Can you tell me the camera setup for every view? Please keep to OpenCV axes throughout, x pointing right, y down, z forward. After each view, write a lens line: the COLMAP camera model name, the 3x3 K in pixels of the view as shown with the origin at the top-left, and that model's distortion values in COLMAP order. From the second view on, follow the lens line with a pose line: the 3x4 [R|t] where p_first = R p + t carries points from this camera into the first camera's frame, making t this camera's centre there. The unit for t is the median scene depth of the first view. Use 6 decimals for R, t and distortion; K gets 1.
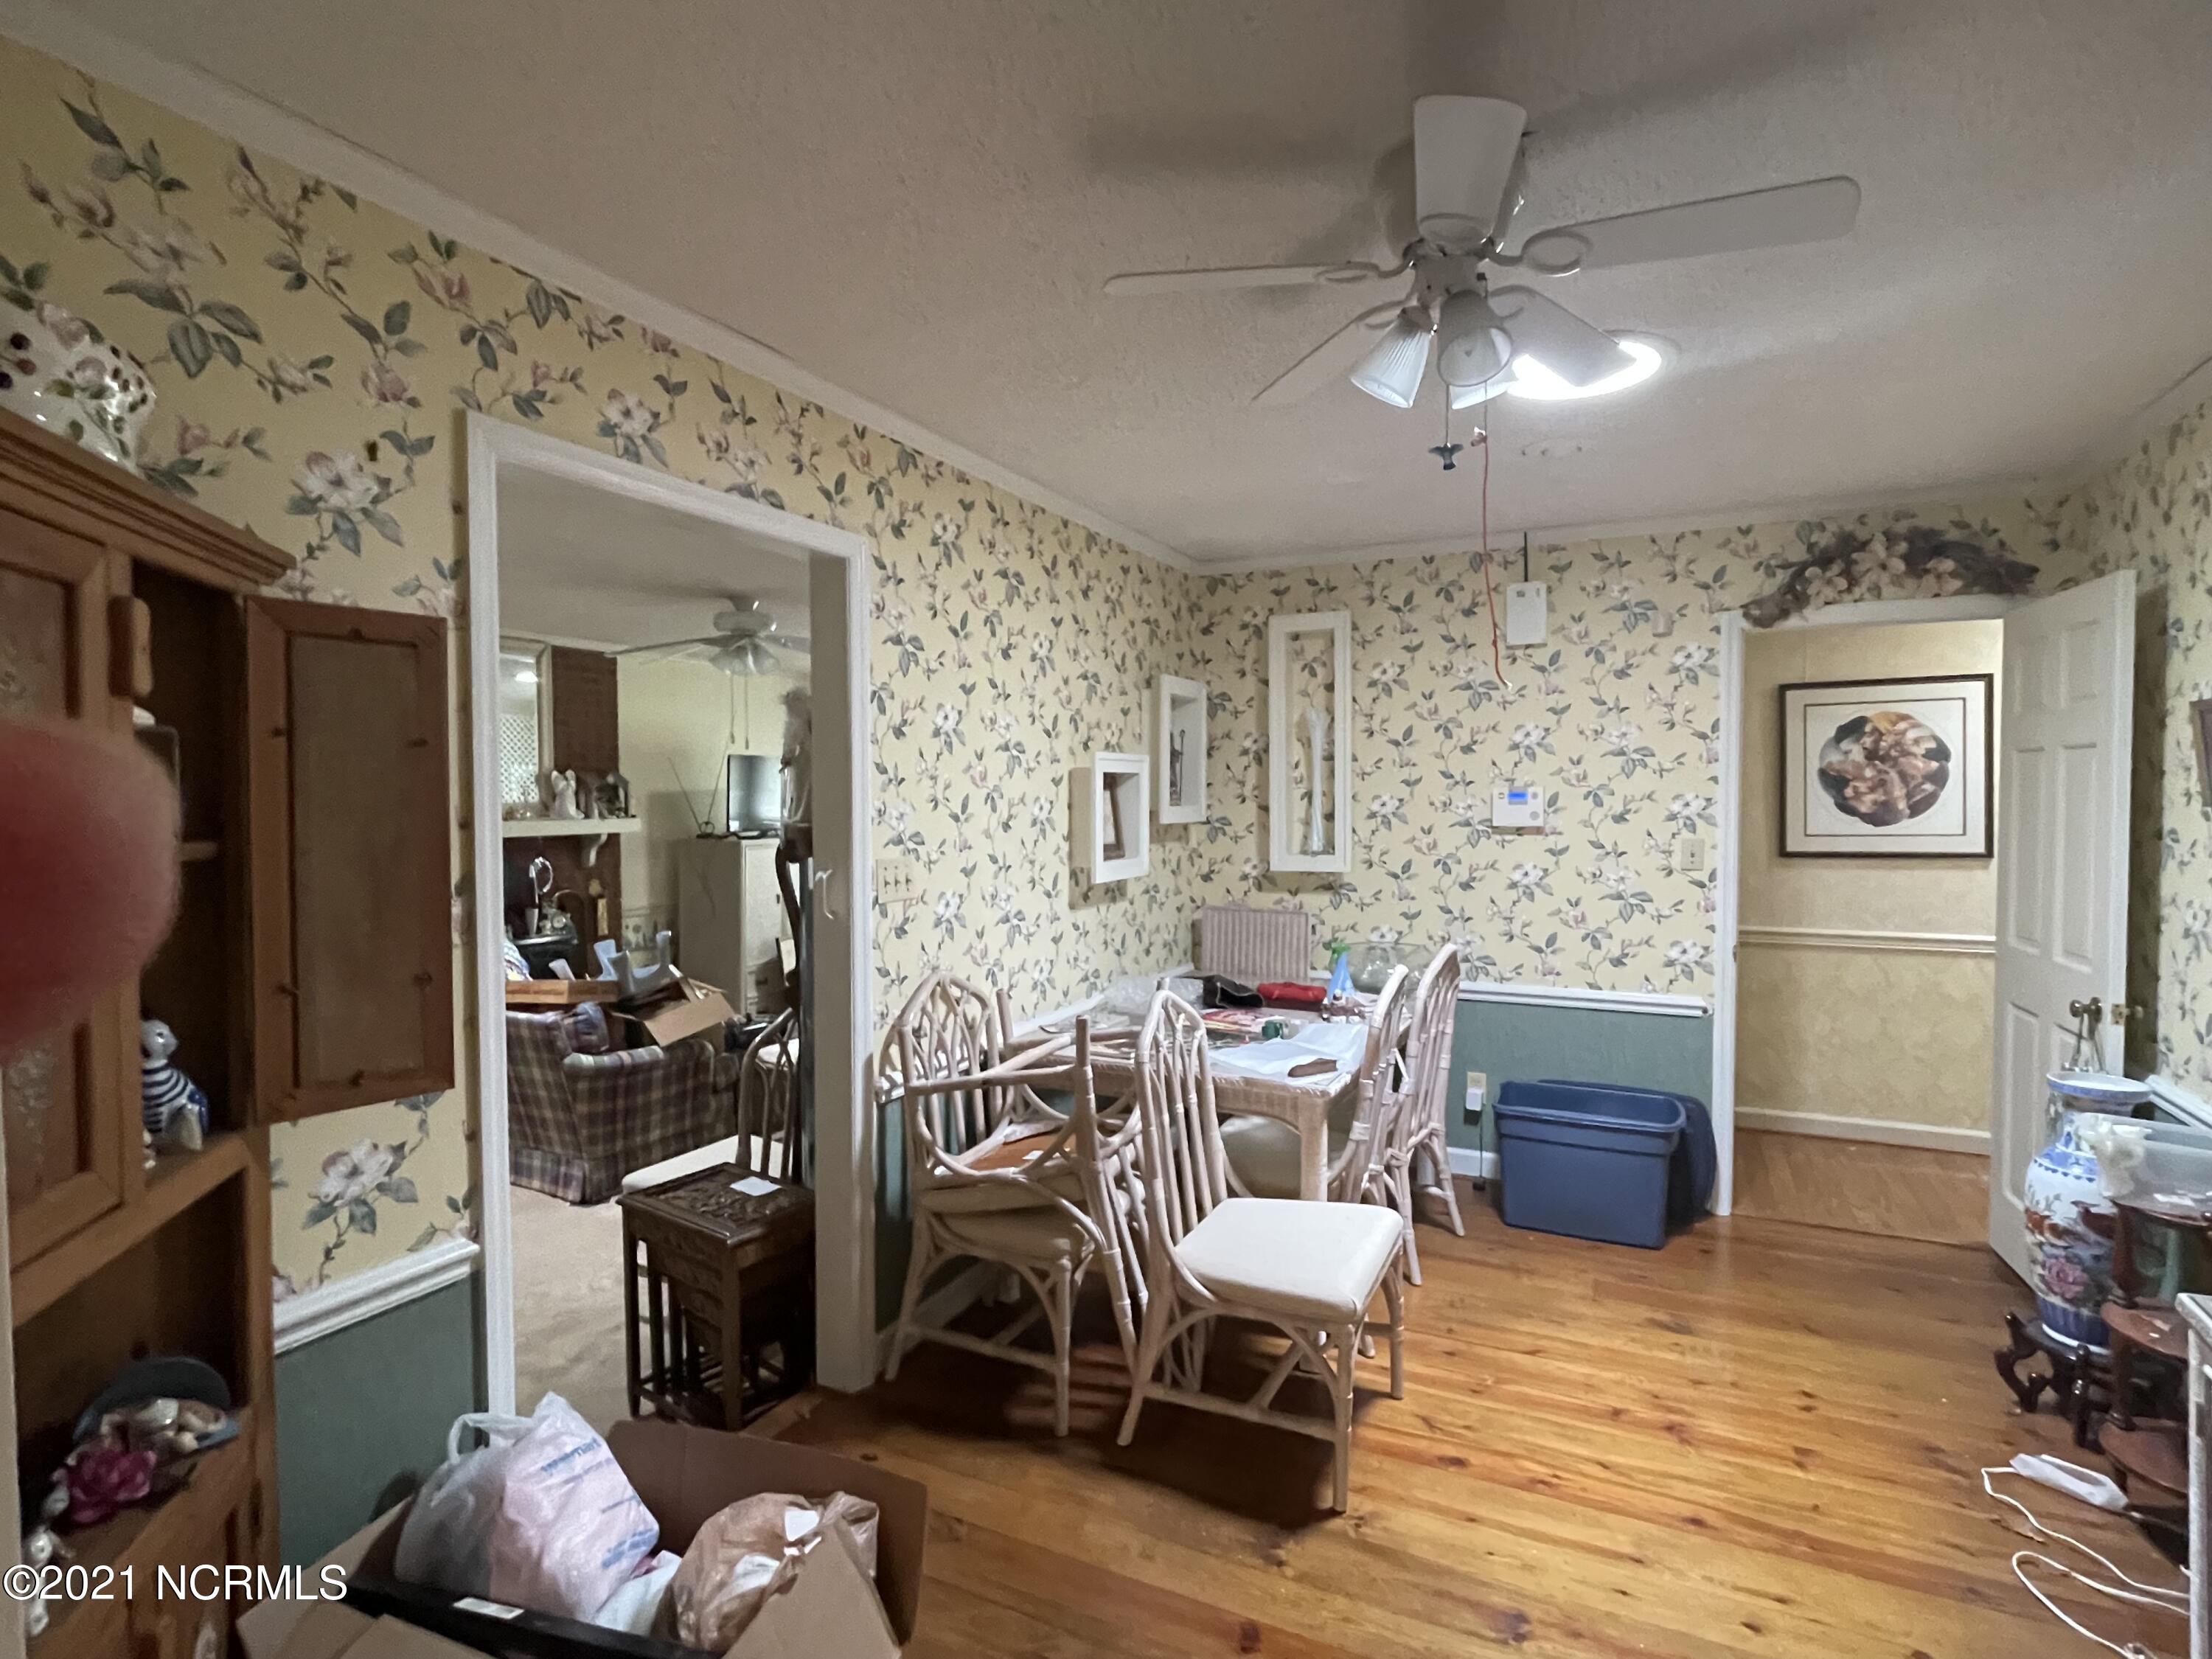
lens RADIAL K [[1125.3, 0, 1106.0], [0, 1125.3, 829.5], [0, 0, 1]] dist [0.001583, 0.001032]
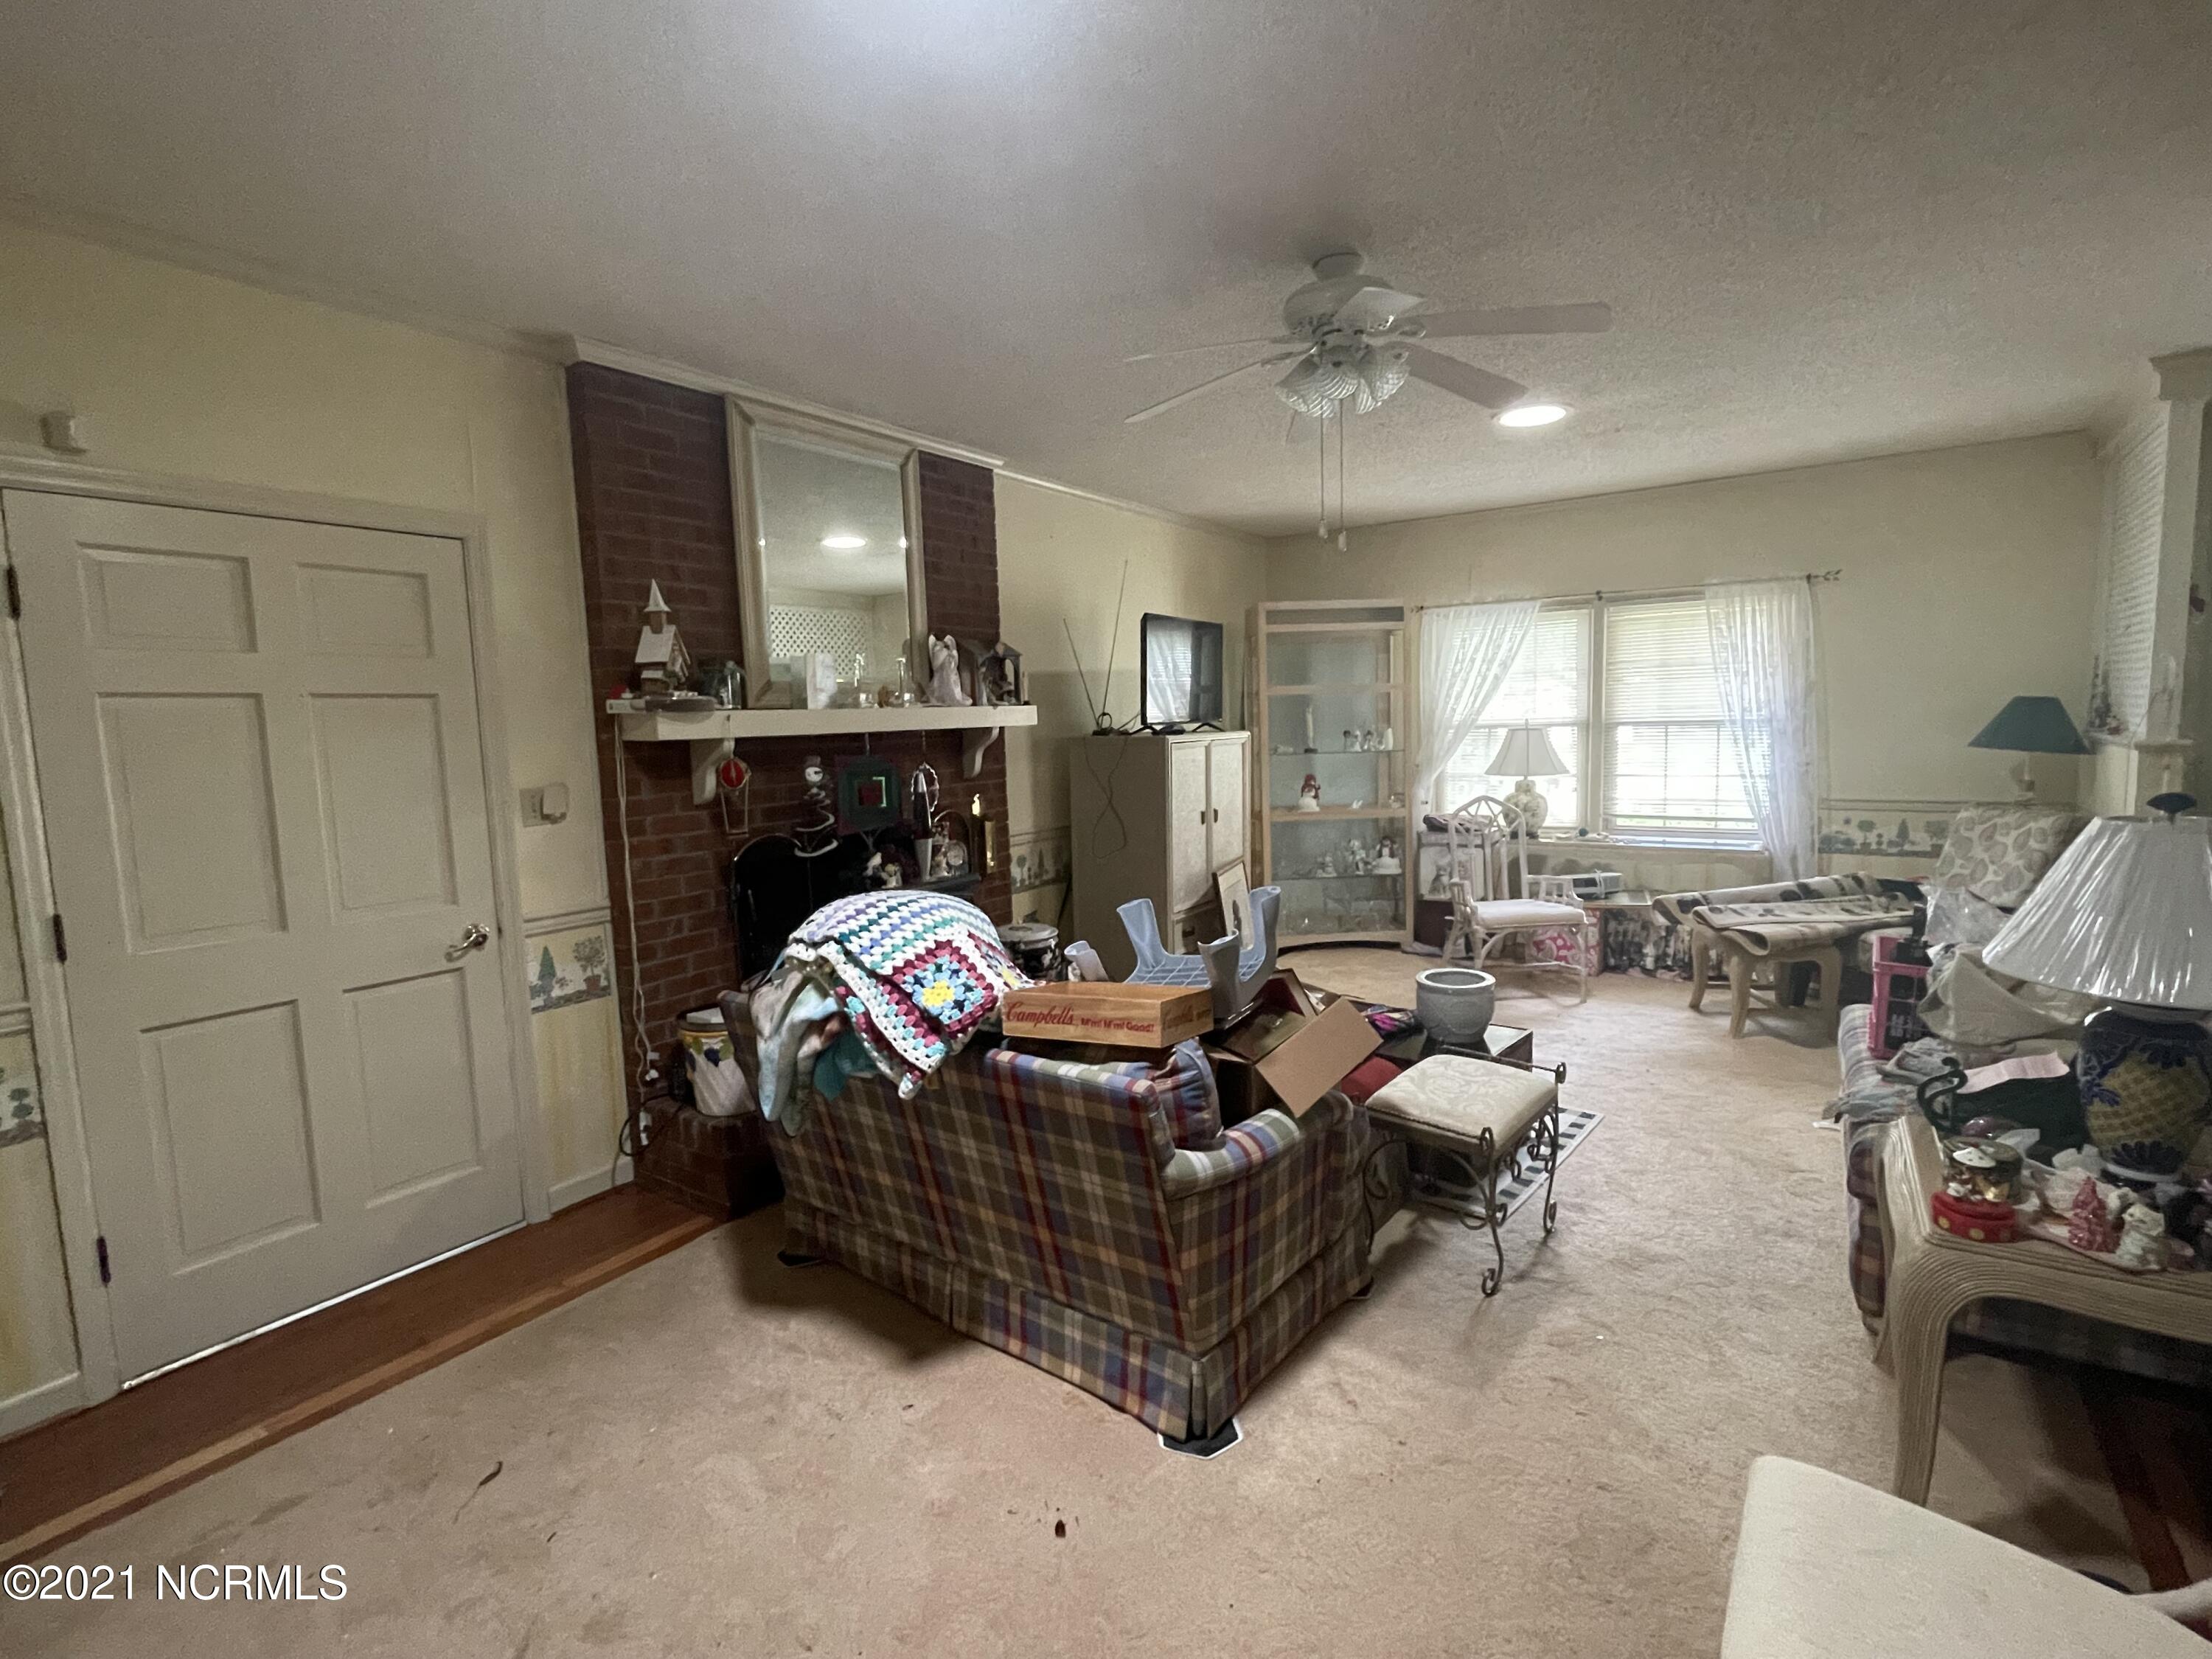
lens RADIAL K [[1018.5, 0, 1106.0], [0, 1018.5, 829.5], [0, 0, 1]] dist [0.002436, 0.000143]
pose [[0.990650, -0.010113, -0.136053, -0.319338], [0.020977, 0.996681, 0.078653, 0.020069], [0.134806, -0.080771, 0.987574, 0.418191]]
